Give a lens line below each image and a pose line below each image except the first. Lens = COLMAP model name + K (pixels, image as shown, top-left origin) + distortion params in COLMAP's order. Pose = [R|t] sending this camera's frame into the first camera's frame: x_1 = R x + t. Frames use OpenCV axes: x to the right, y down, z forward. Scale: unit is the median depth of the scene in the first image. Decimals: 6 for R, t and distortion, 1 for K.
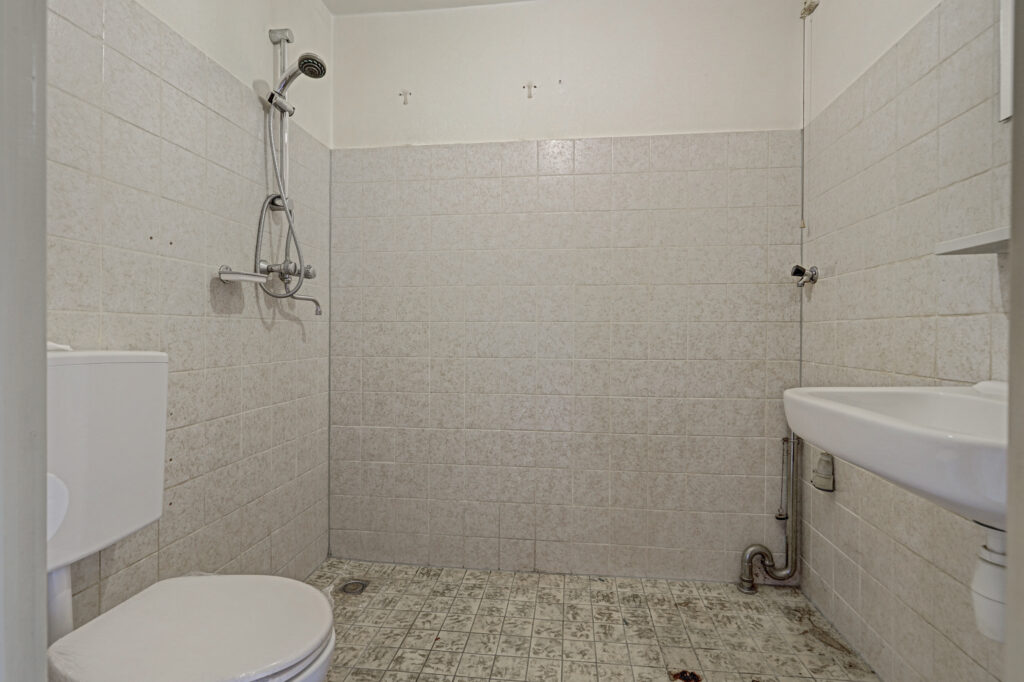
lens RADIAL K [[482.5, 0, 514.6], [0, 482.5, 338.0], [0, 0, 1]] dist [-0.000757, 0.000006]
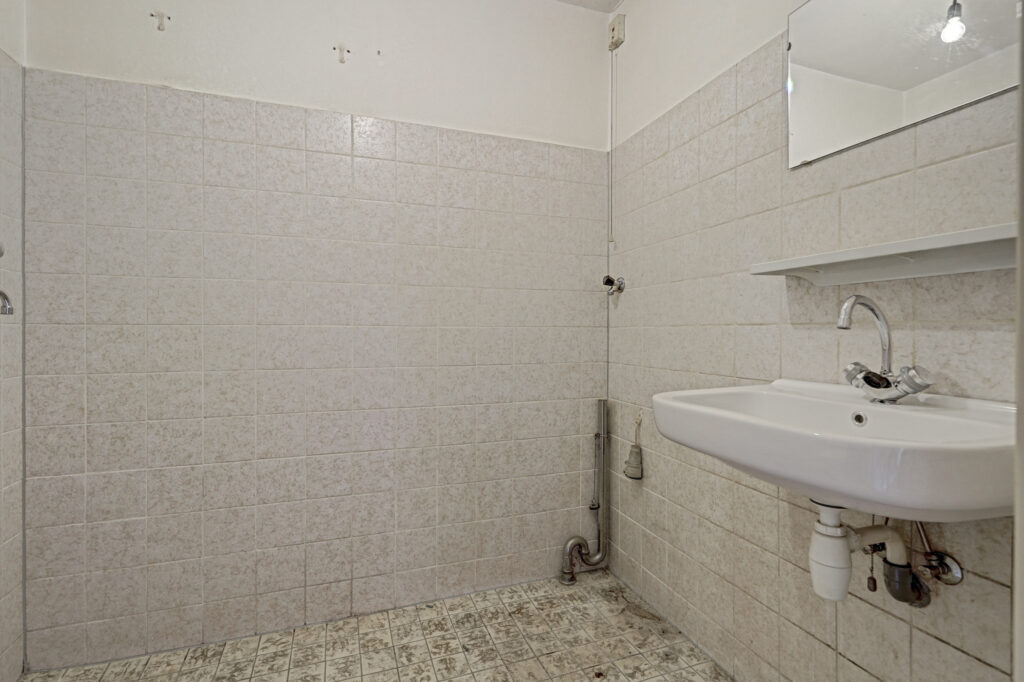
lens RADIAL K [[482.5, 0, 511.6], [0, 482.5, 337.7], [0, 0, 1]] dist [-0.000757, 0.000006]
pose [[0.891453, -0.007699, 0.453048, -0.096051], [0.007619, 0.999969, 0.002000, -0.012295], [-0.453049, 0.001669, 0.891484, 0.111181]]
